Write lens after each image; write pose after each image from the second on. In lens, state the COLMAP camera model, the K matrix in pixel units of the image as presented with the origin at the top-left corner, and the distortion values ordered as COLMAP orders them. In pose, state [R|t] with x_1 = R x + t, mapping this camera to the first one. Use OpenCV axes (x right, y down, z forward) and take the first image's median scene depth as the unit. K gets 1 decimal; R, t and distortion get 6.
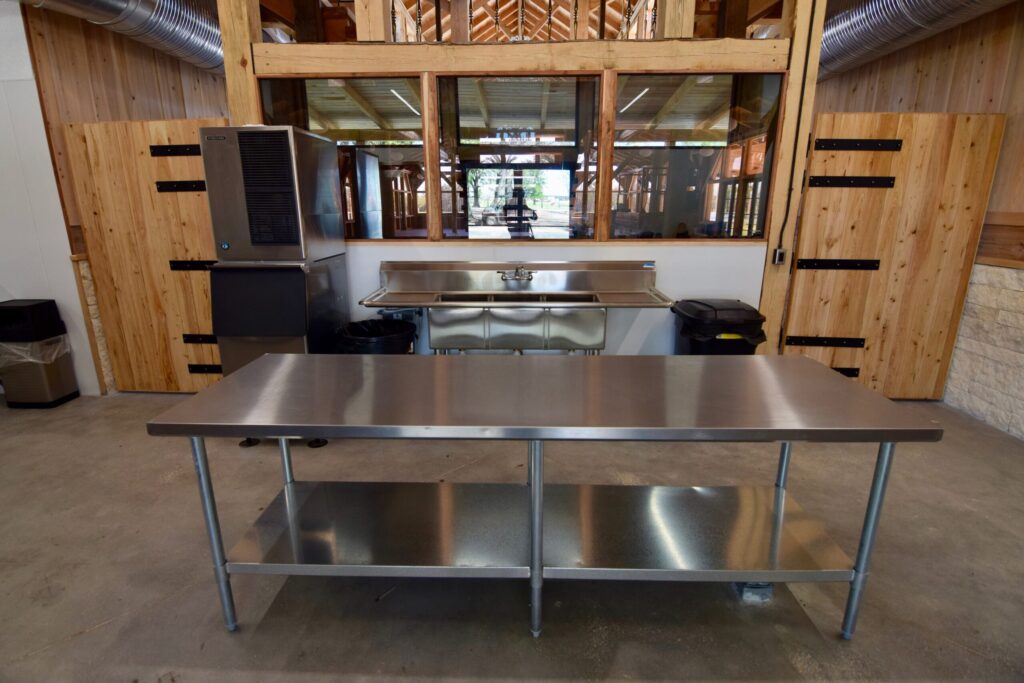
lens RADIAL K [[458.9, 0, 512.0], [0, 458.9, 341.5], [0, 0, 1]] dist [-0.000558, -0.009882]
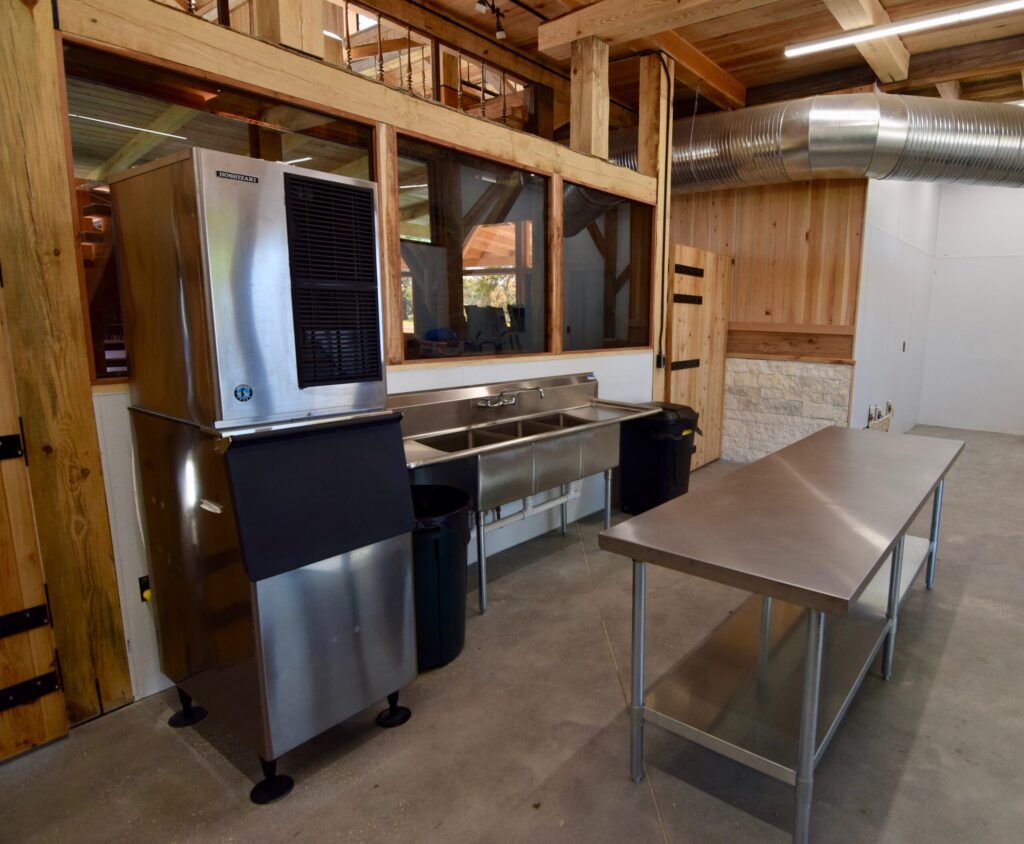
lens RADIAL K [[621.4, 0, 512.6], [0, 621.4, 442.8], [0, 0, 1]] dist [-0.016174, -0.002463]
pose [[0.608358, -0.151356, 0.779097, -0.939934], [0.203217, 0.978629, 0.031437, -0.116281], [-0.767205, 0.139201, 0.626115, 0.363296]]
